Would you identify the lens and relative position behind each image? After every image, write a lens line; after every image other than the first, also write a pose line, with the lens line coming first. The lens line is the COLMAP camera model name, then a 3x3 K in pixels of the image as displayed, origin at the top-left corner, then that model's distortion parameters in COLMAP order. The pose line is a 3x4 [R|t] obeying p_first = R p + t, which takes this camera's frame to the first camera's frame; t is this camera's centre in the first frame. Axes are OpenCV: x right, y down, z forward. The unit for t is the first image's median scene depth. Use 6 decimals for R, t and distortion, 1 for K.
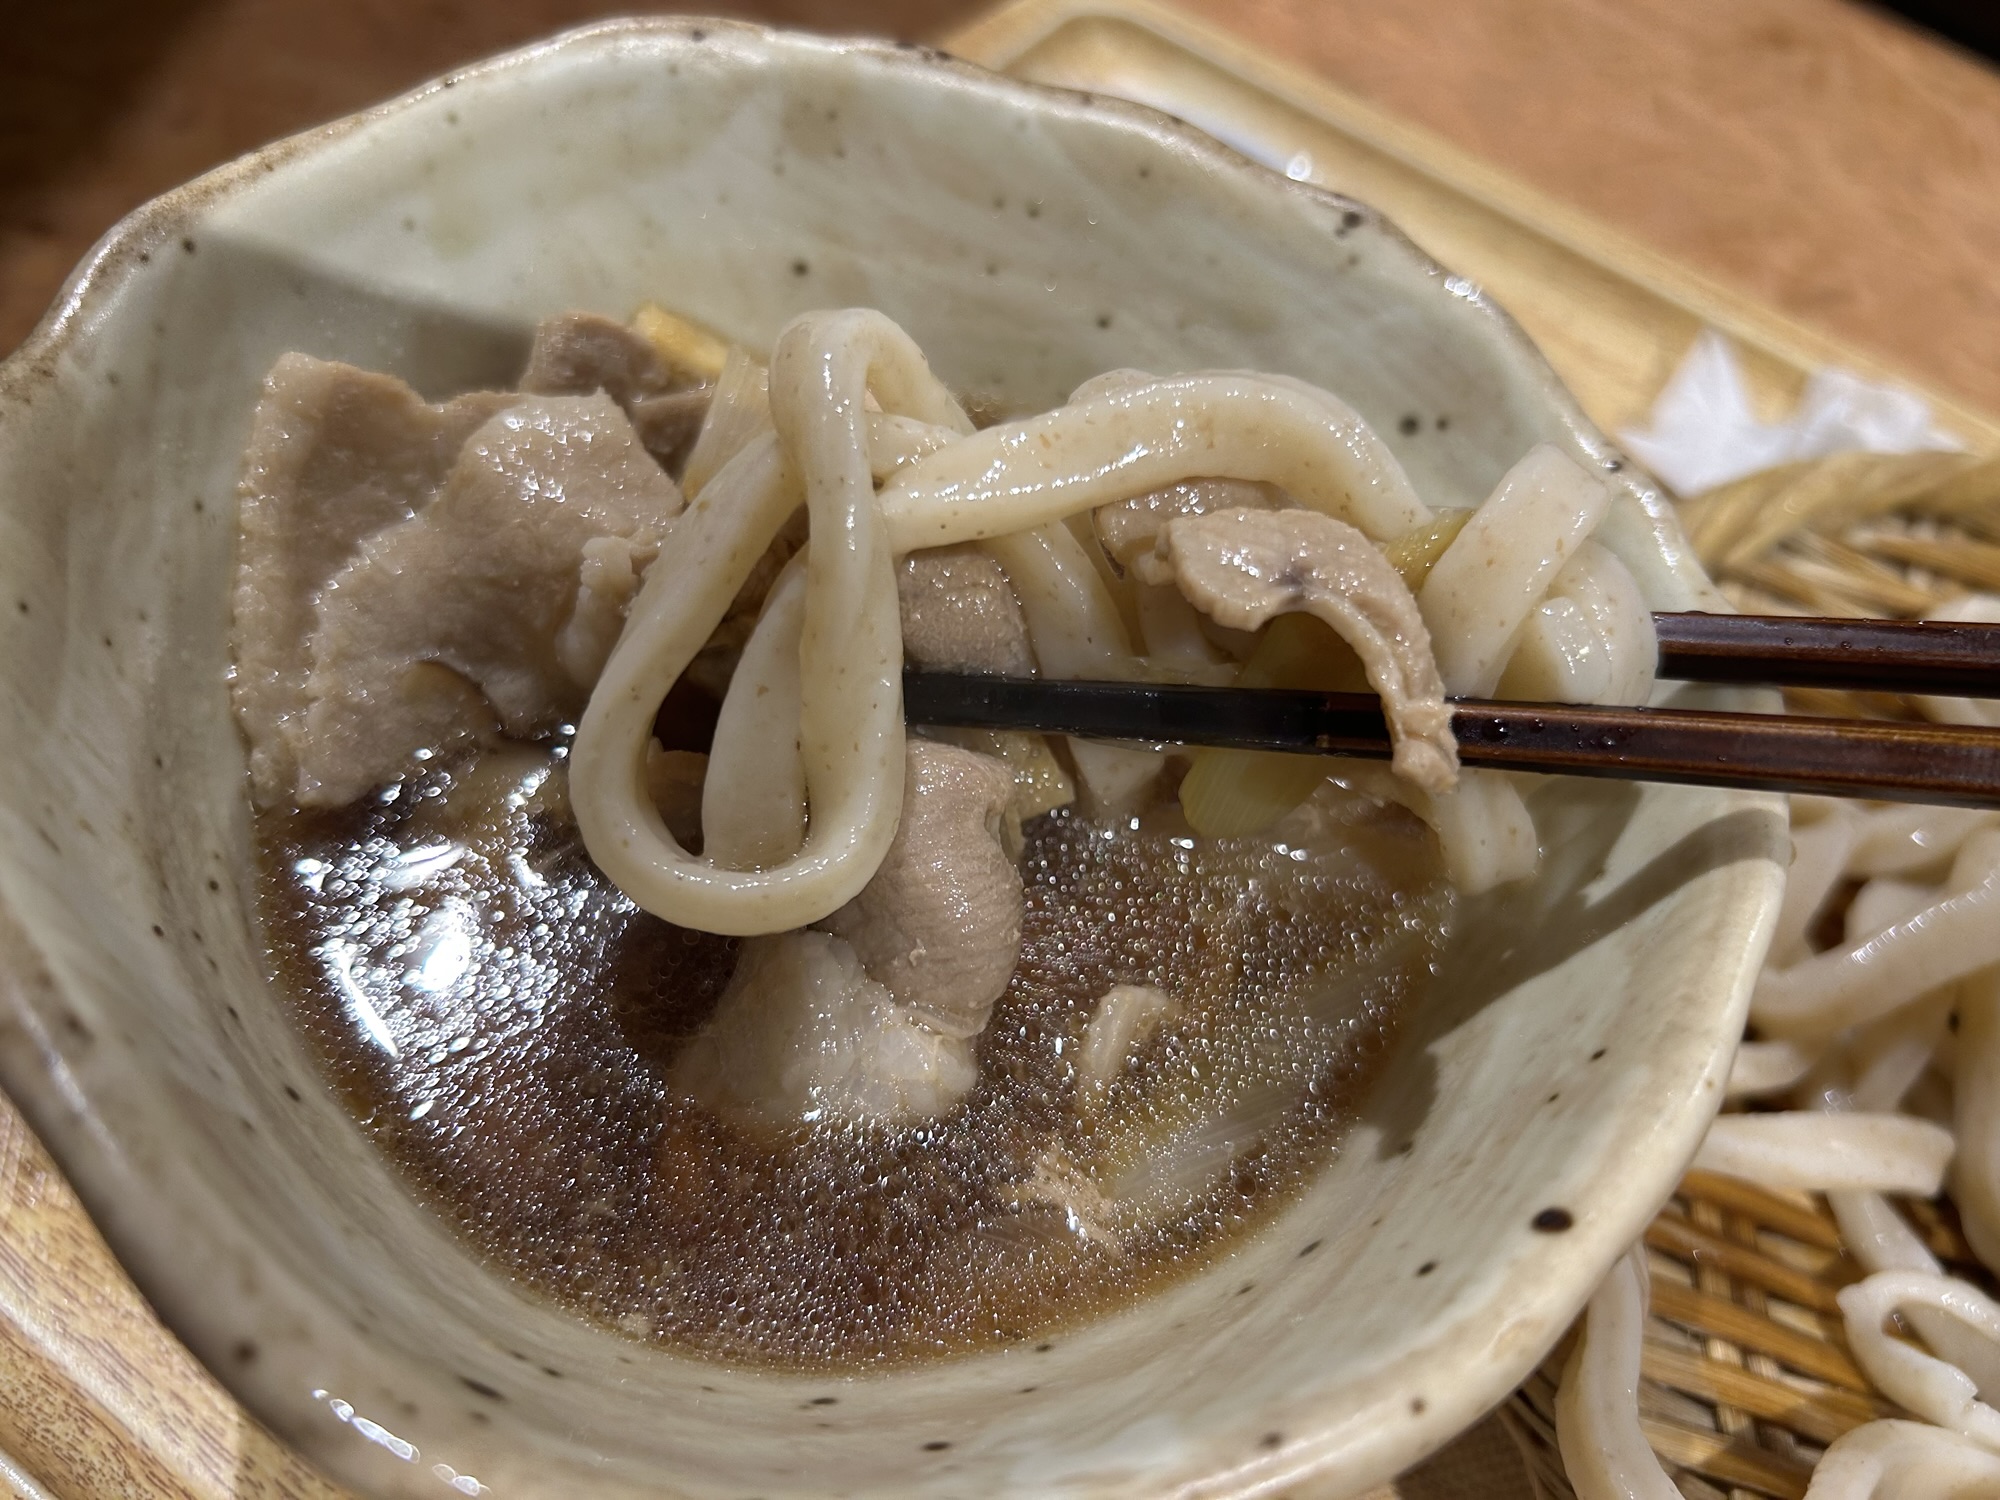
lens RADIAL K [[1584.5, 0, 1001.0], [0, 1584.5, 797.5], [0, 0, 1]] dist [-0.022377, -0.002457]
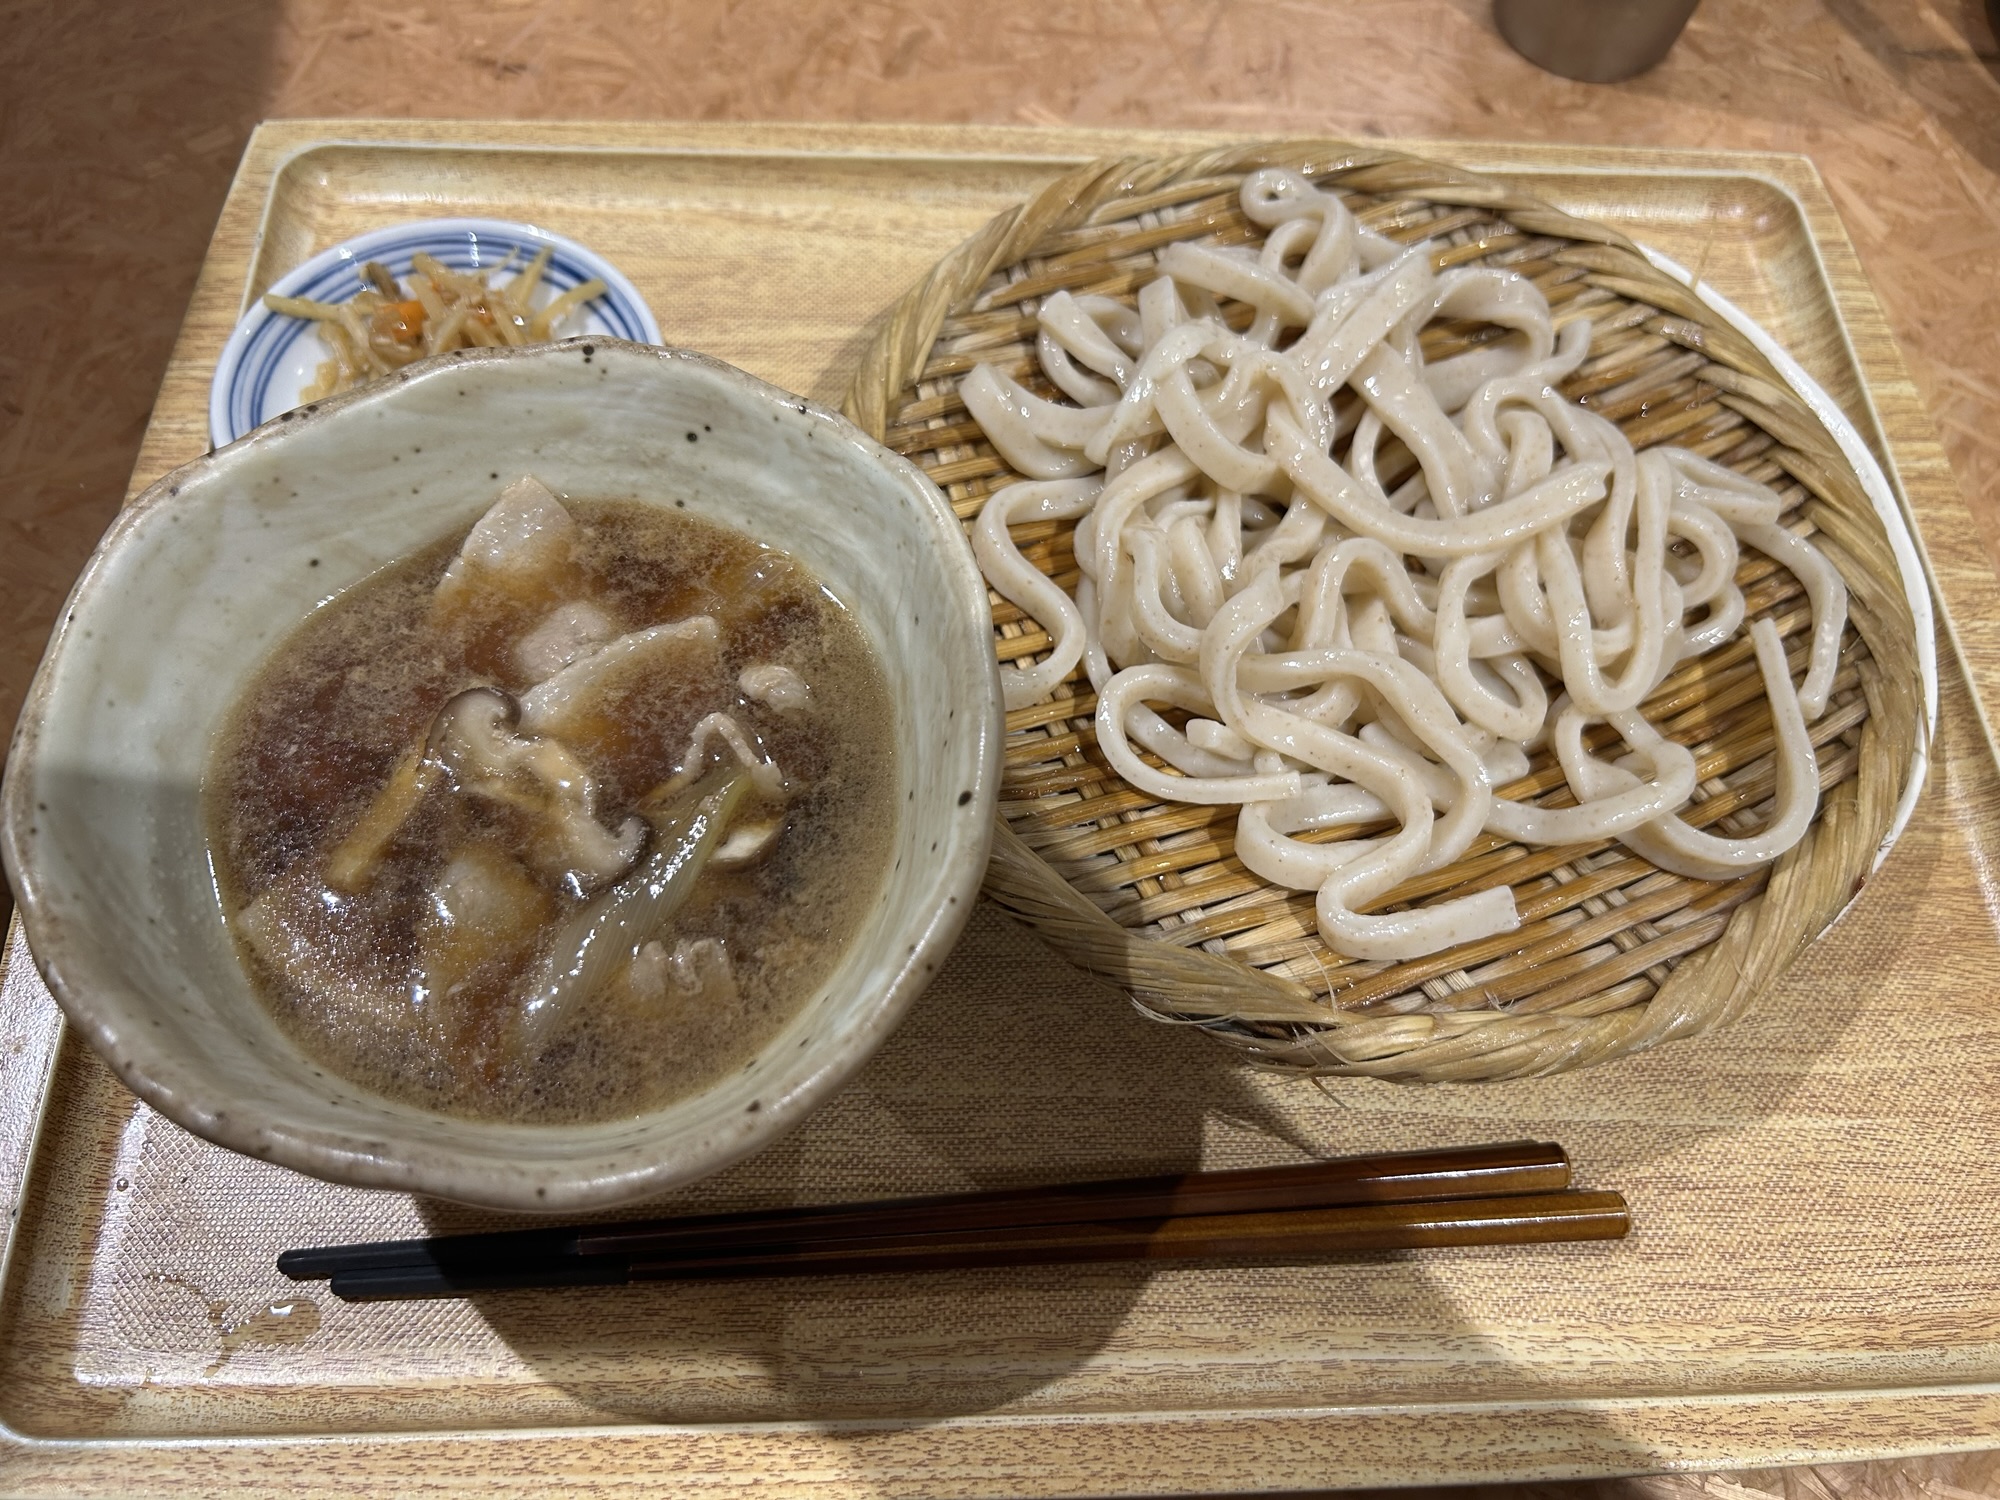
lens RADIAL K [[1552.5, 0, 1003.4], [0, 1552.5, 759.2], [0, 0, 1]] dist [0.015332, -0.001016]
pose [[0.780682, -0.600312, 0.173668, 0.030567], [0.556318, 0.794194, 0.244469, -0.247788], [-0.284684, -0.094238, 0.953978, -0.972798]]
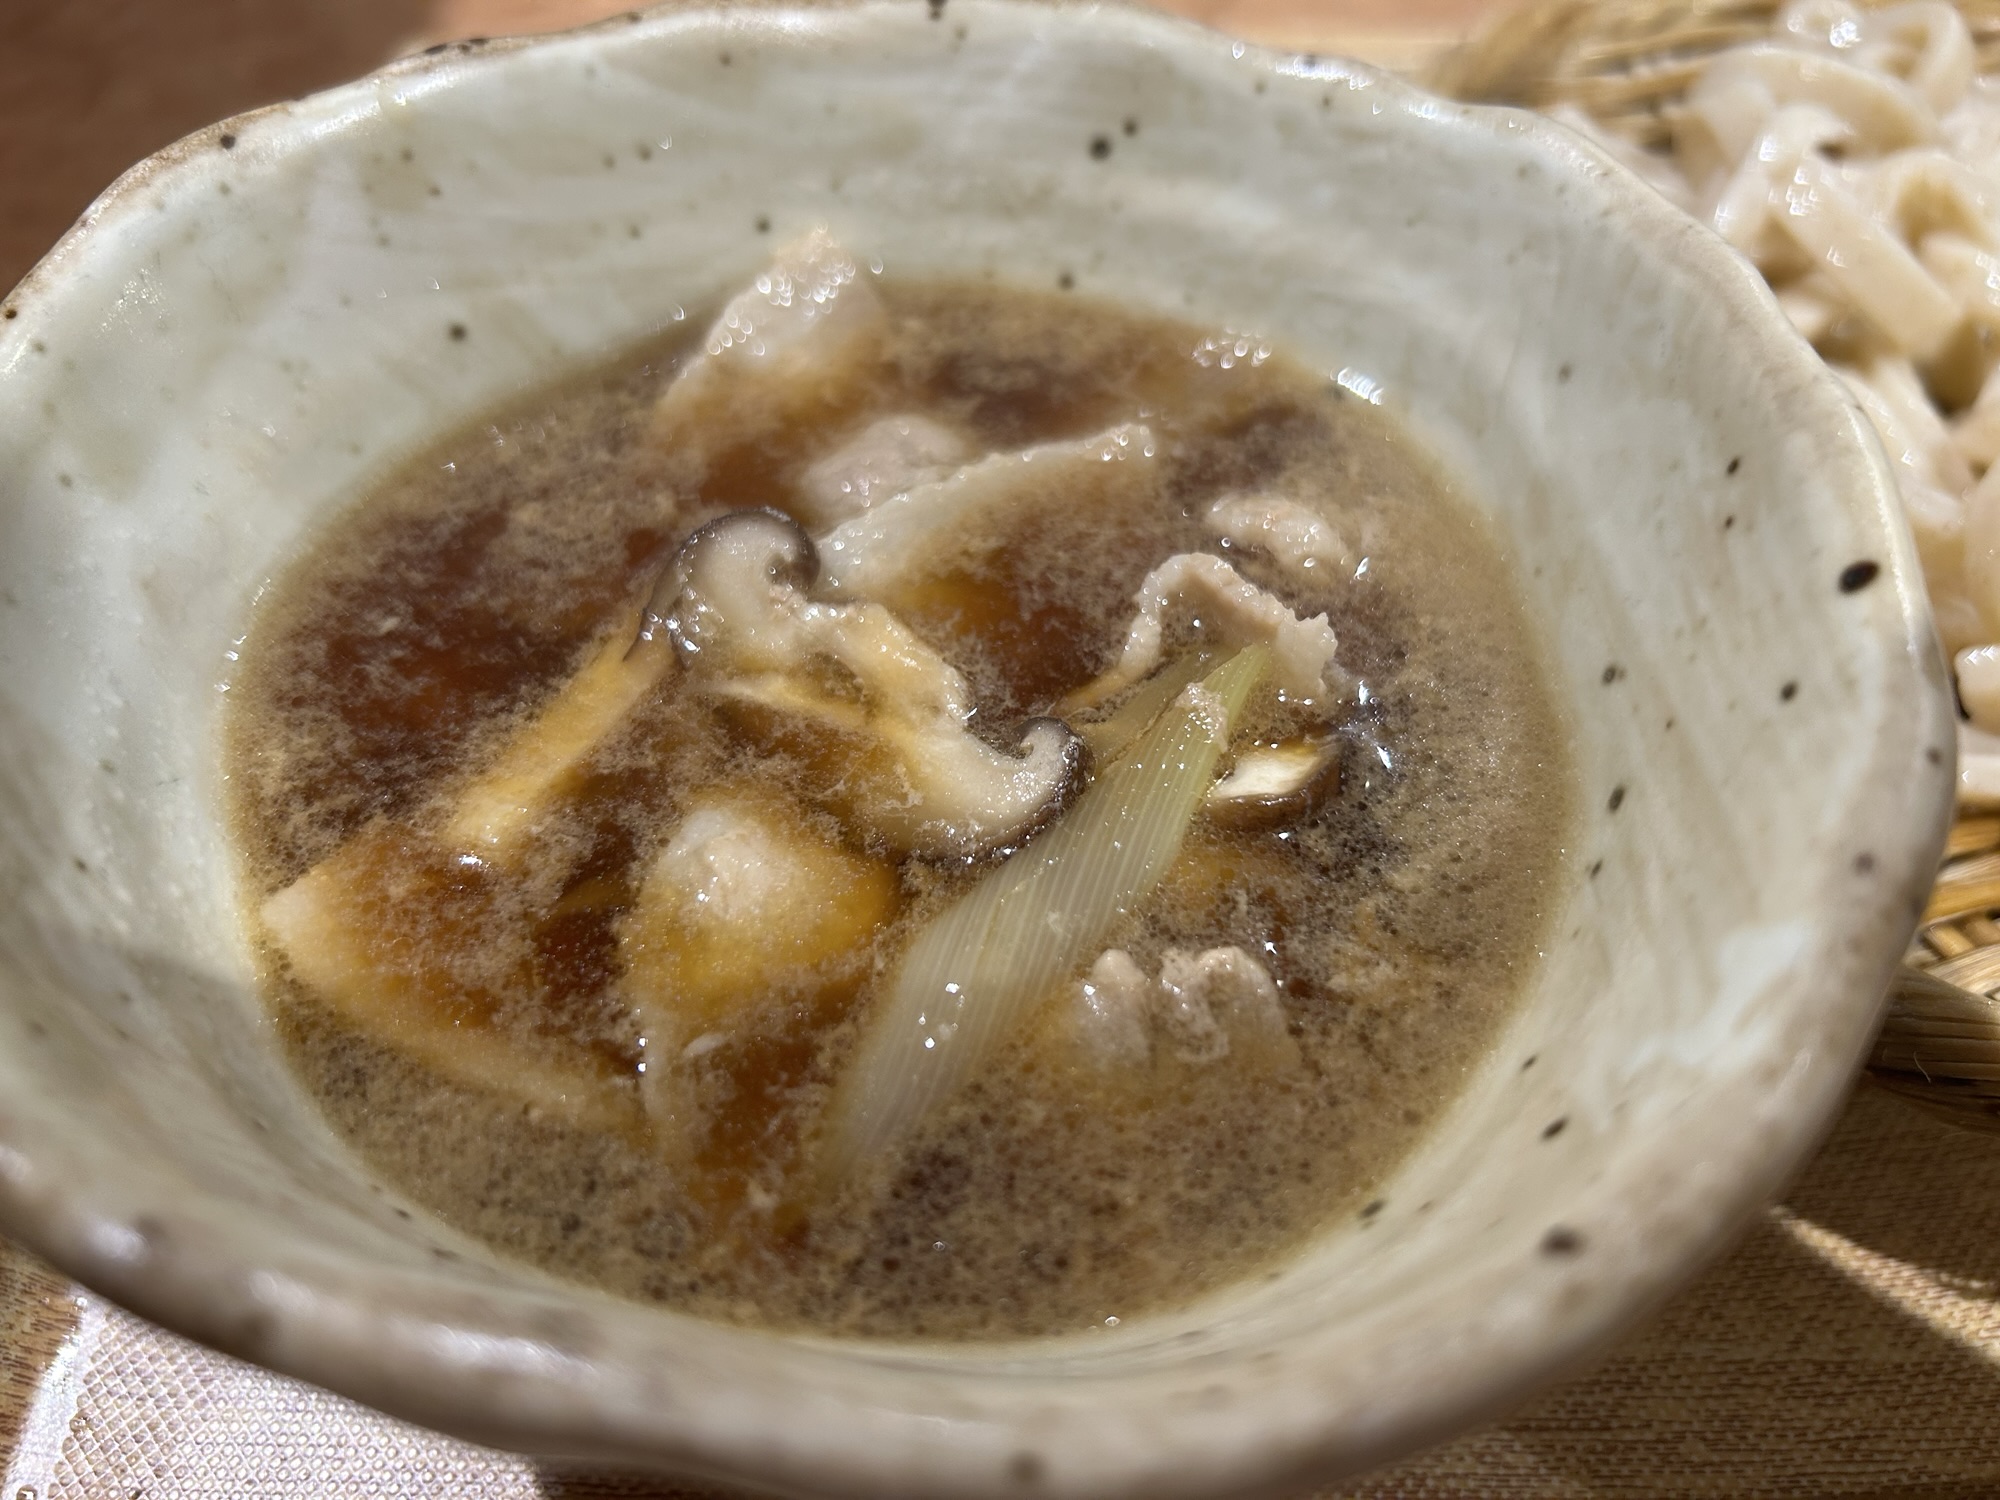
lens RADIAL K [[1606.5, 0, 1004.6], [0, 1606.5, 772.9], [0, 0, 1]] dist [0.001250, -0.035338]
pose [[0.789021, -0.562677, 0.246658, -0.346708], [0.571200, 0.819698, 0.042719, 0.010426], [-0.226222, 0.107185, 0.968161, 0.111836]]
